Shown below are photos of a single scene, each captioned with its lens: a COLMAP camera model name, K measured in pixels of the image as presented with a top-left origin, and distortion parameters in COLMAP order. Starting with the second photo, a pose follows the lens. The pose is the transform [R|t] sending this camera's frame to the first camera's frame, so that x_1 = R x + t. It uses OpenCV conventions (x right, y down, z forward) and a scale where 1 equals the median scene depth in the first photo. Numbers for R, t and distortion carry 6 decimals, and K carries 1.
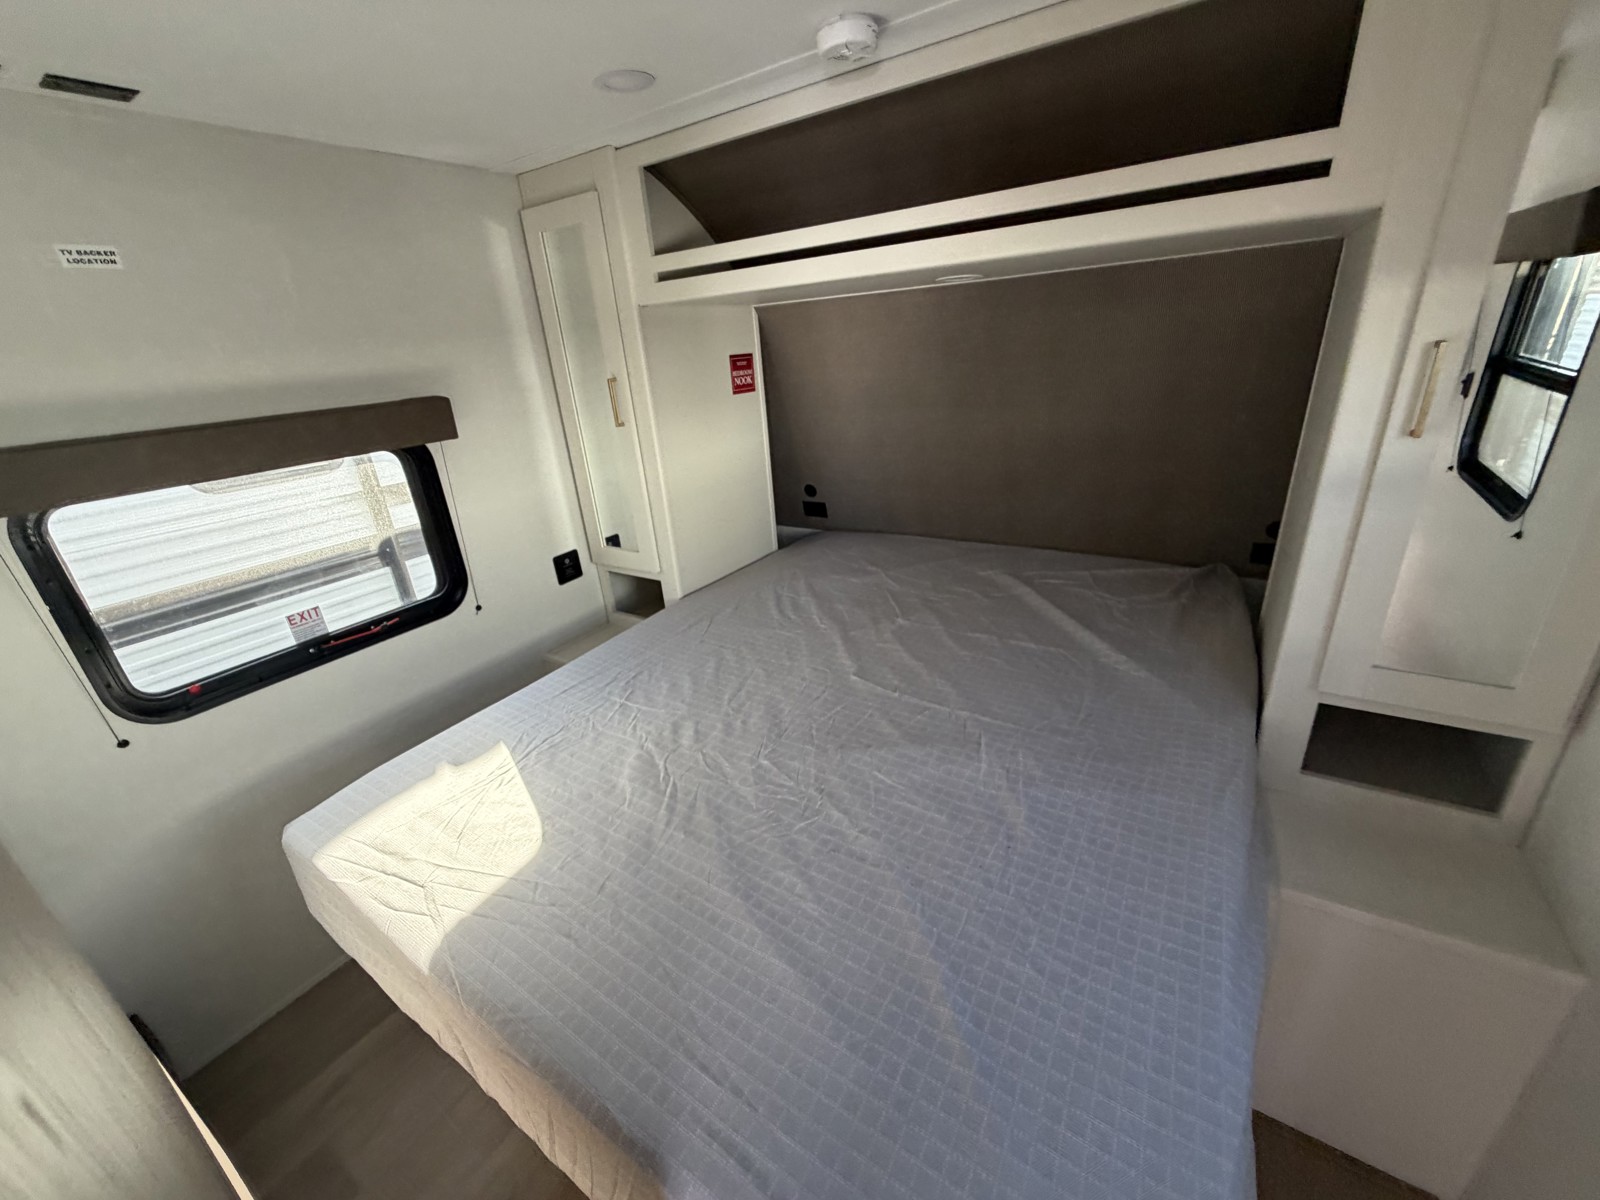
lens RADIAL K [[637.1, 0, 798.3], [0, 637.1, 599.1], [0, 0, 1]] dist [-0.000854, 0.000364]
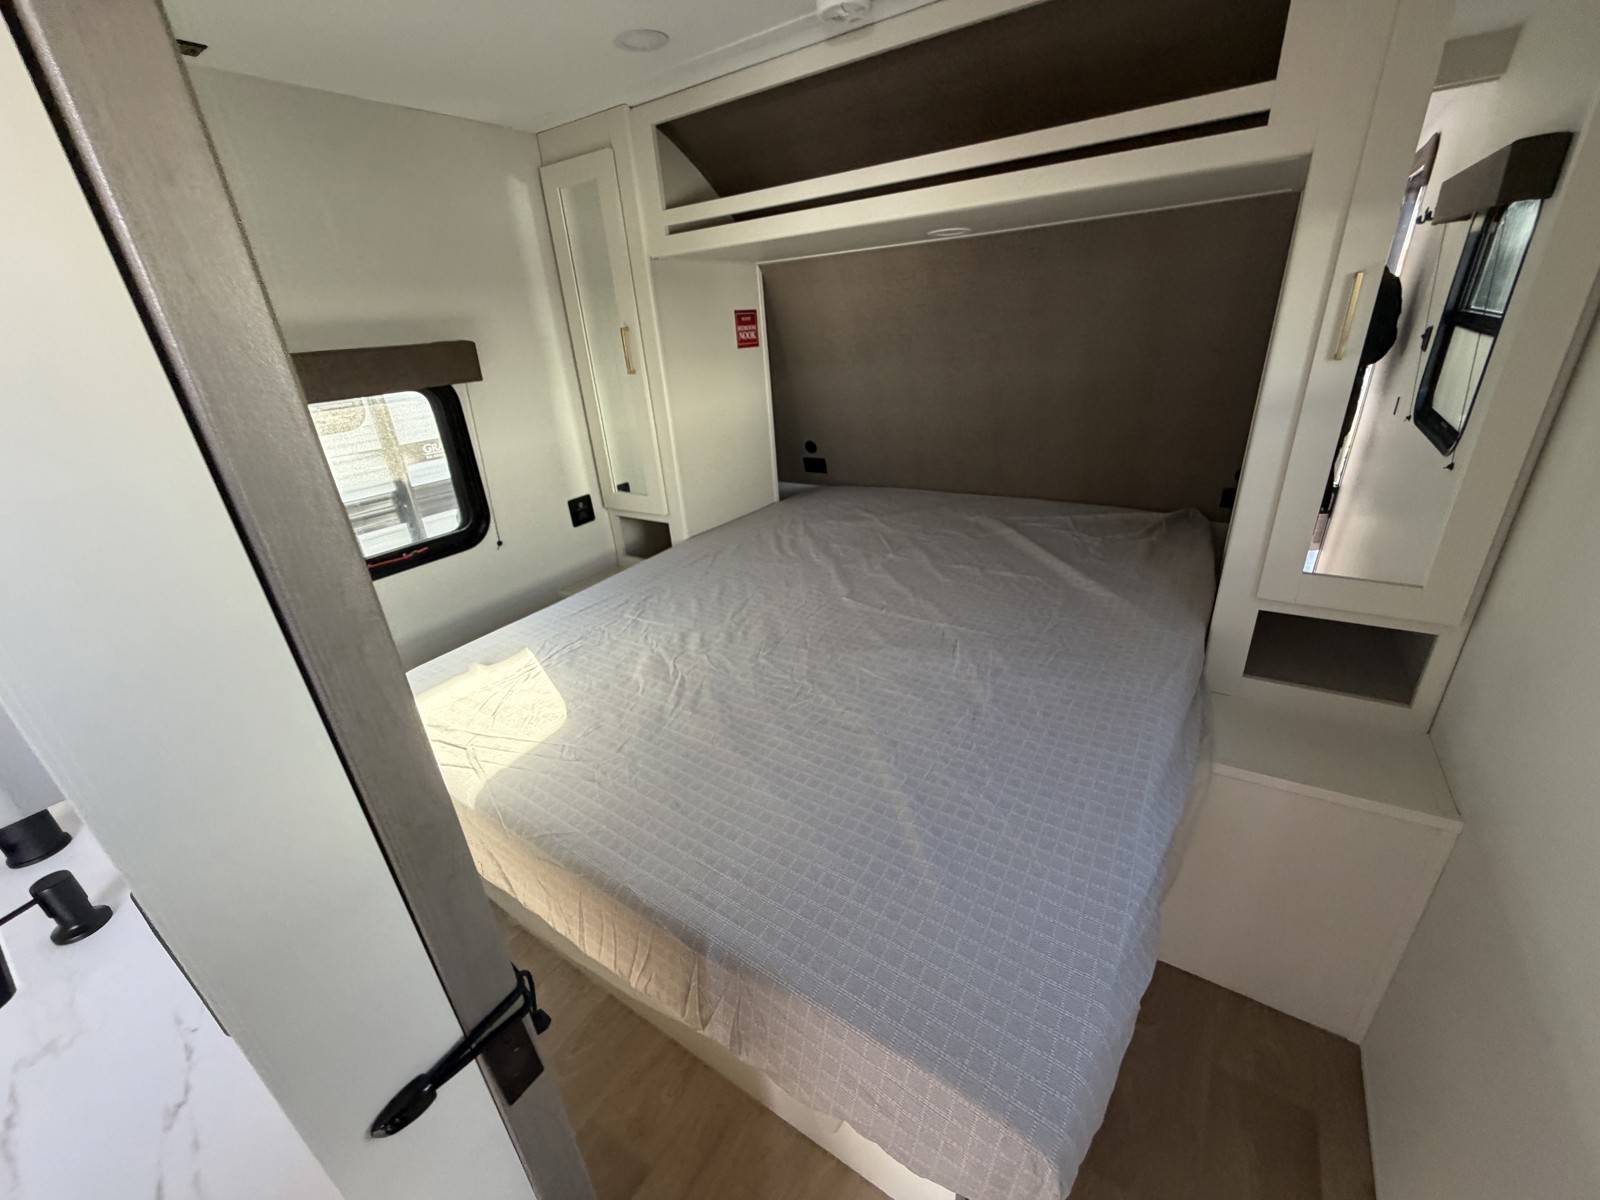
lens RADIAL K [[637.1, 0, 797.1], [0, 637.1, 598.8], [0, 0, 1]] dist [-0.000854, 0.000364]
pose [[0.999923, 0.010523, -0.006549, 0.011002], [-0.010370, 0.999682, 0.022983, 0.098097], [0.006789, -0.022914, 0.999714, -0.094977]]
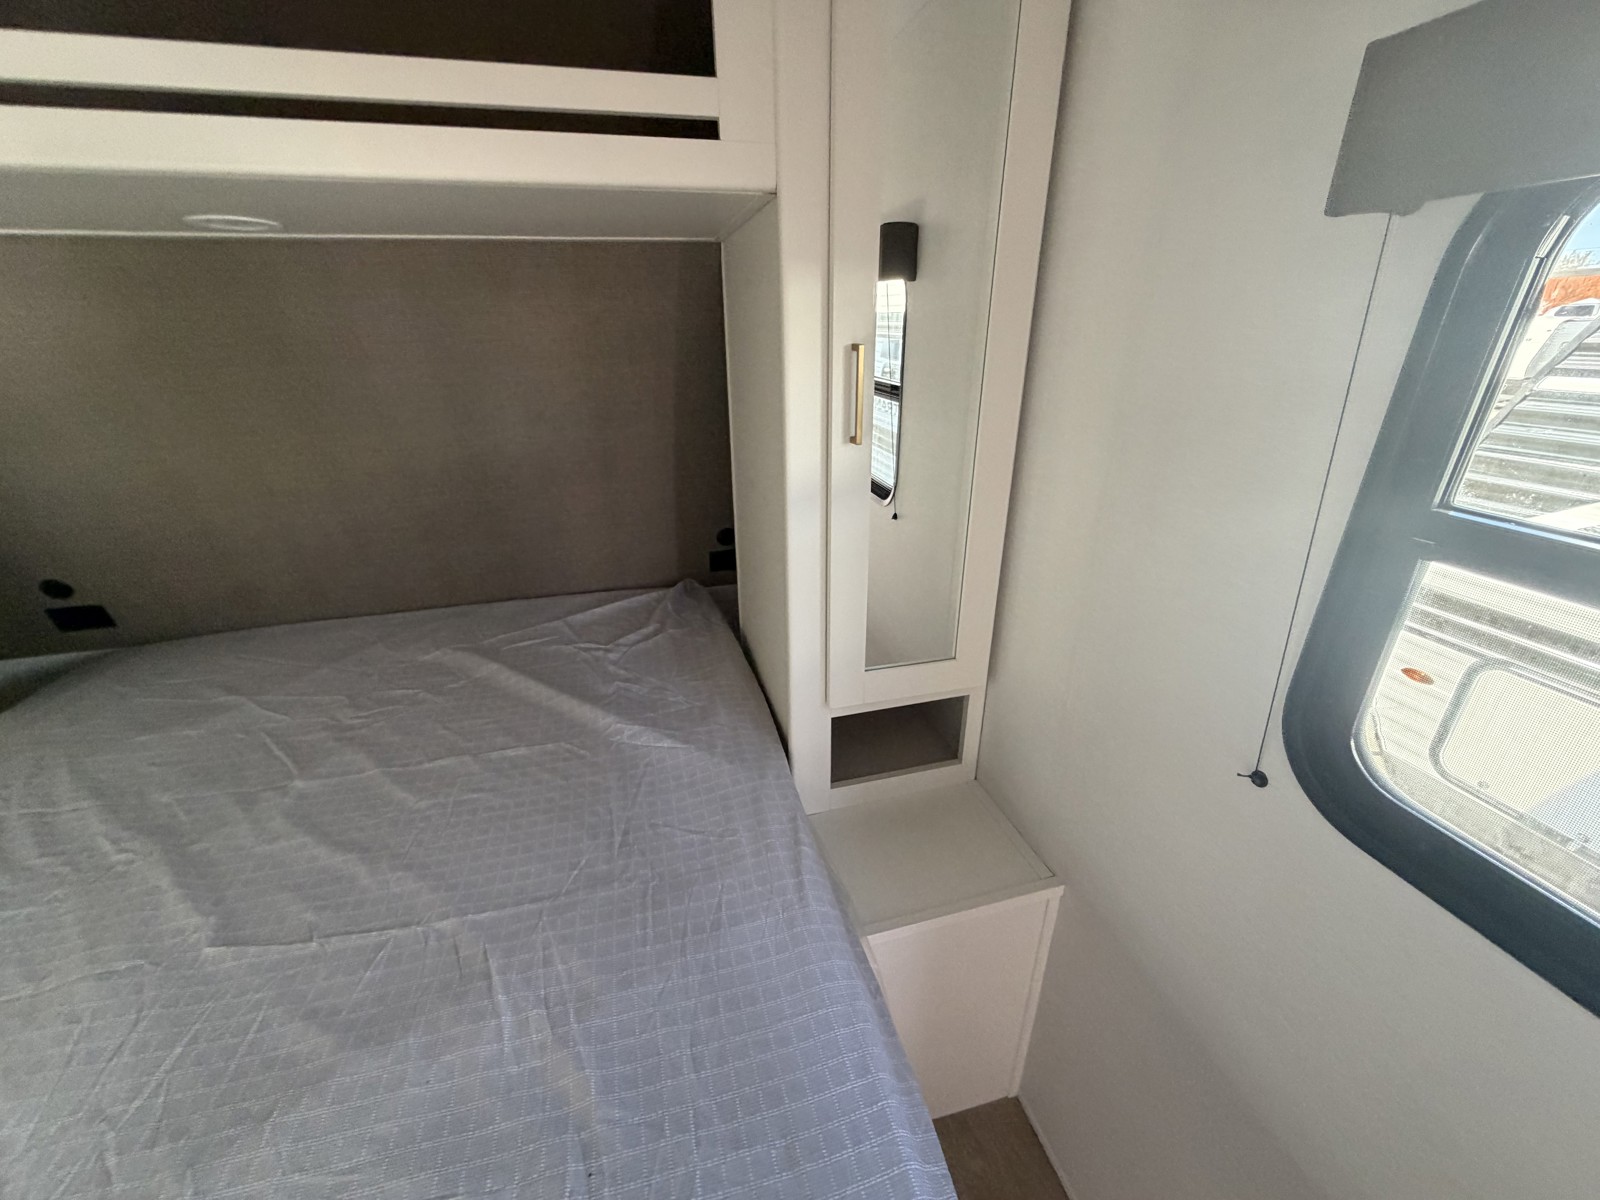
lens RADIAL K [[637.1, 0, 796.4], [0, 637.1, 601.0], [0, 0, 1]] dist [-0.000854, 0.000364]
pose [[0.674816, -0.233570, 0.700049, 0.112765], [0.247301, 0.965318, 0.083690, -0.080170], [-0.695317, 0.116647, 0.709174, 0.256541]]
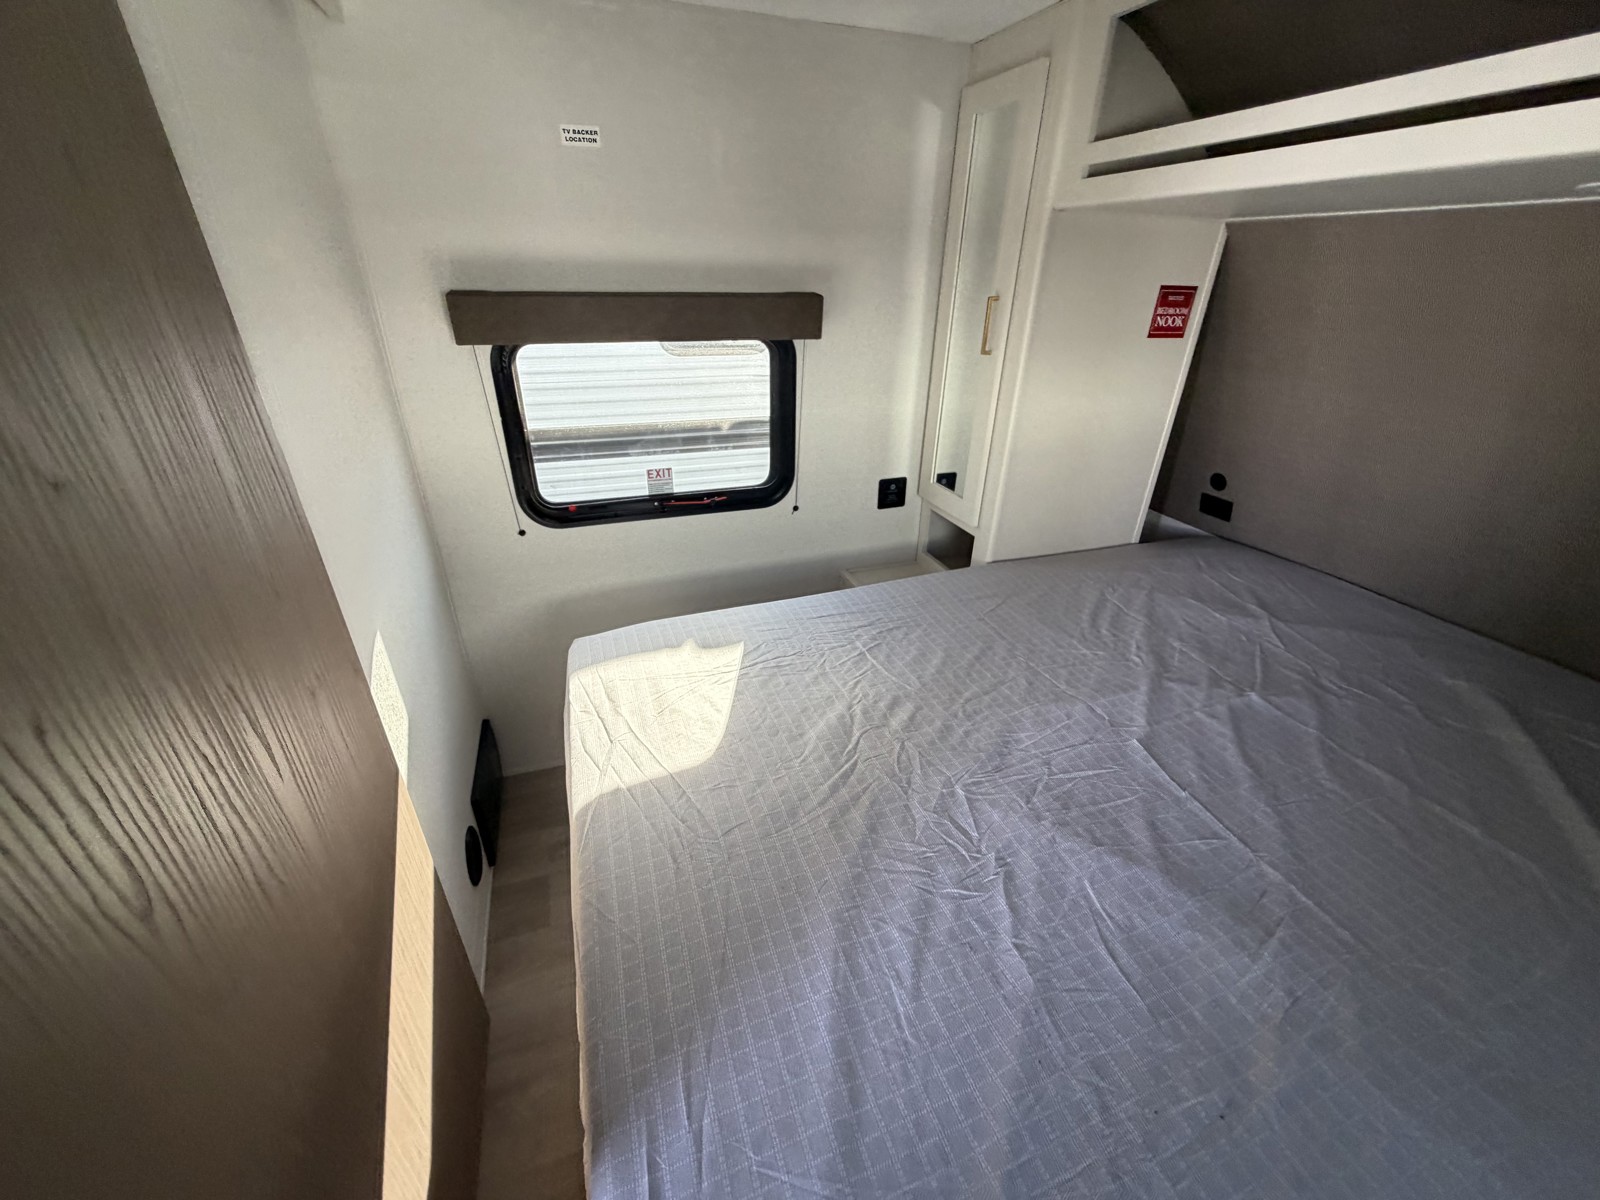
lens RADIAL K [[637.1, 0, 798.4], [0, 637.1, 599.3], [0, 0, 1]] dist [-0.000854, 0.000364]
pose [[0.793545, 0.355469, -0.493891, 0.081900], [-0.300626, 0.934686, 0.189701, -0.057460], [0.529065, -0.002060, 0.848579, 0.155406]]
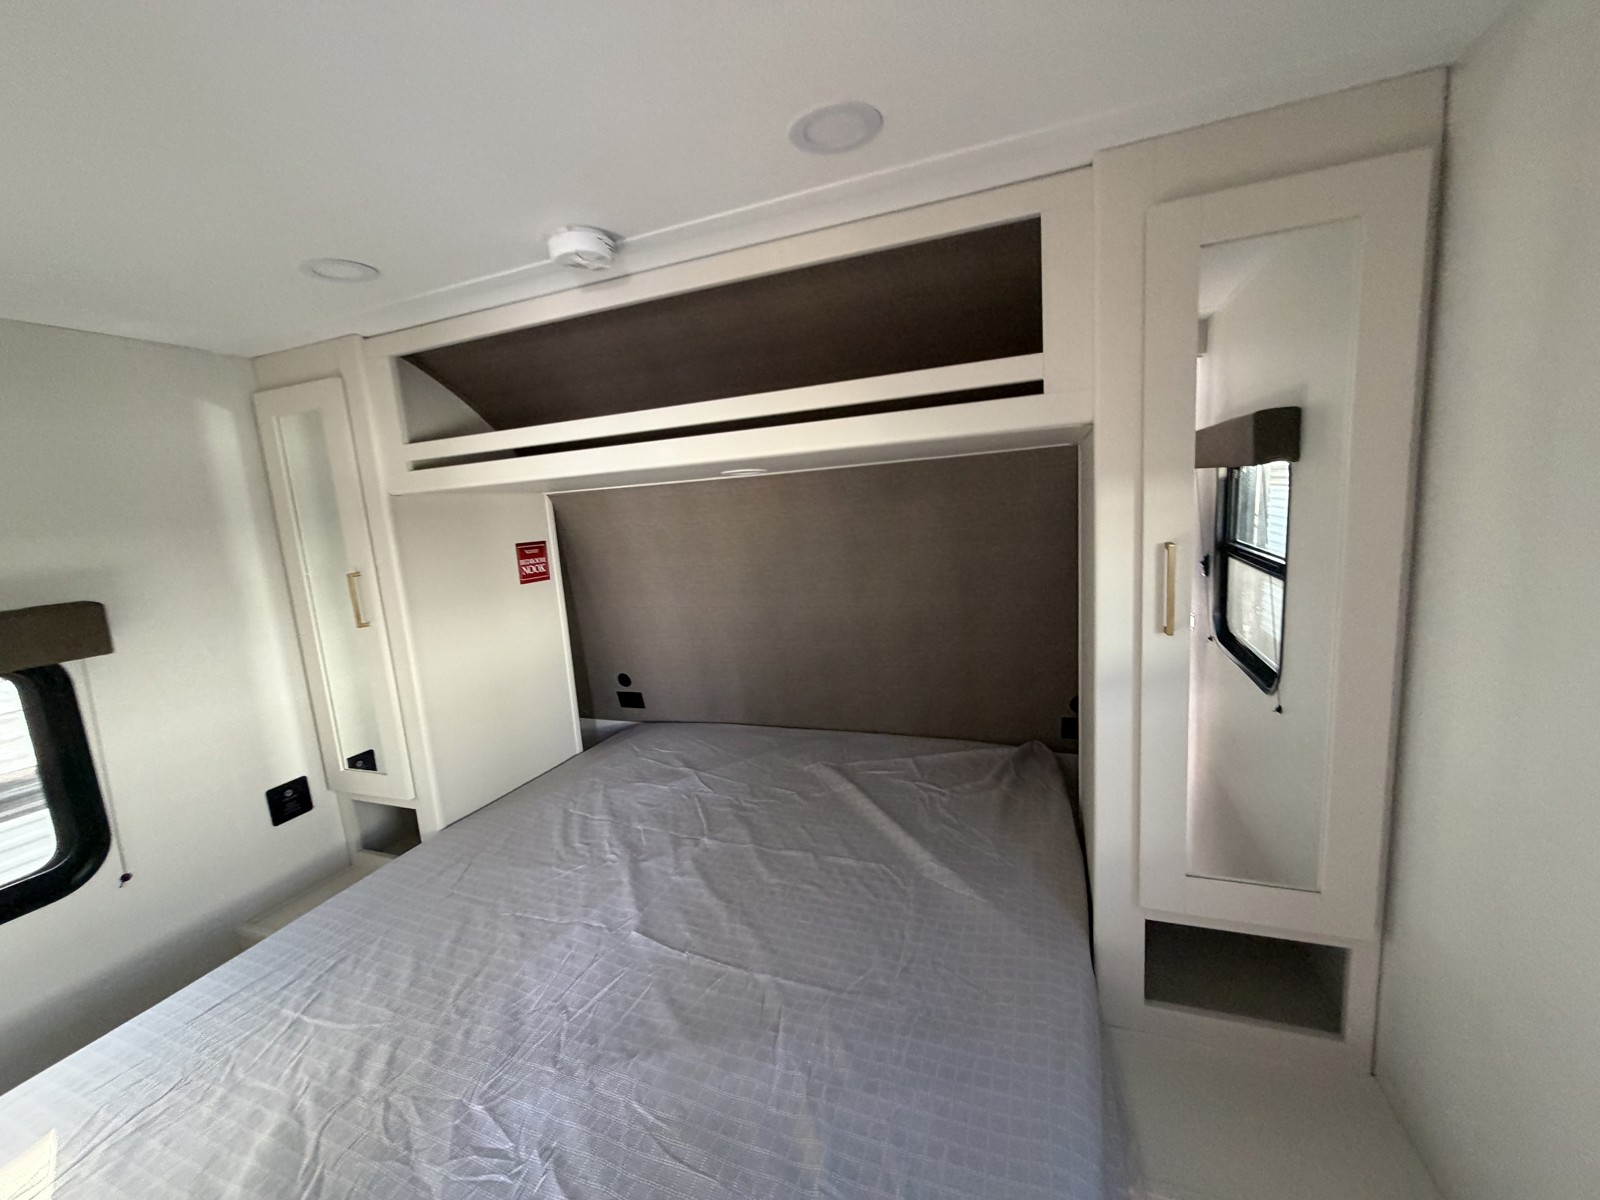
lens RADIAL K [[637.1, 0, 796.3], [0, 637.1, 601.2], [0, 0, 1]] dist [-0.000854, 0.000364]
pose [[0.978084, -0.027268, 0.206418, 0.131047], [0.078170, 0.966956, -0.242663, -0.069102], [-0.192981, 0.253480, 0.947896, 0.106972]]
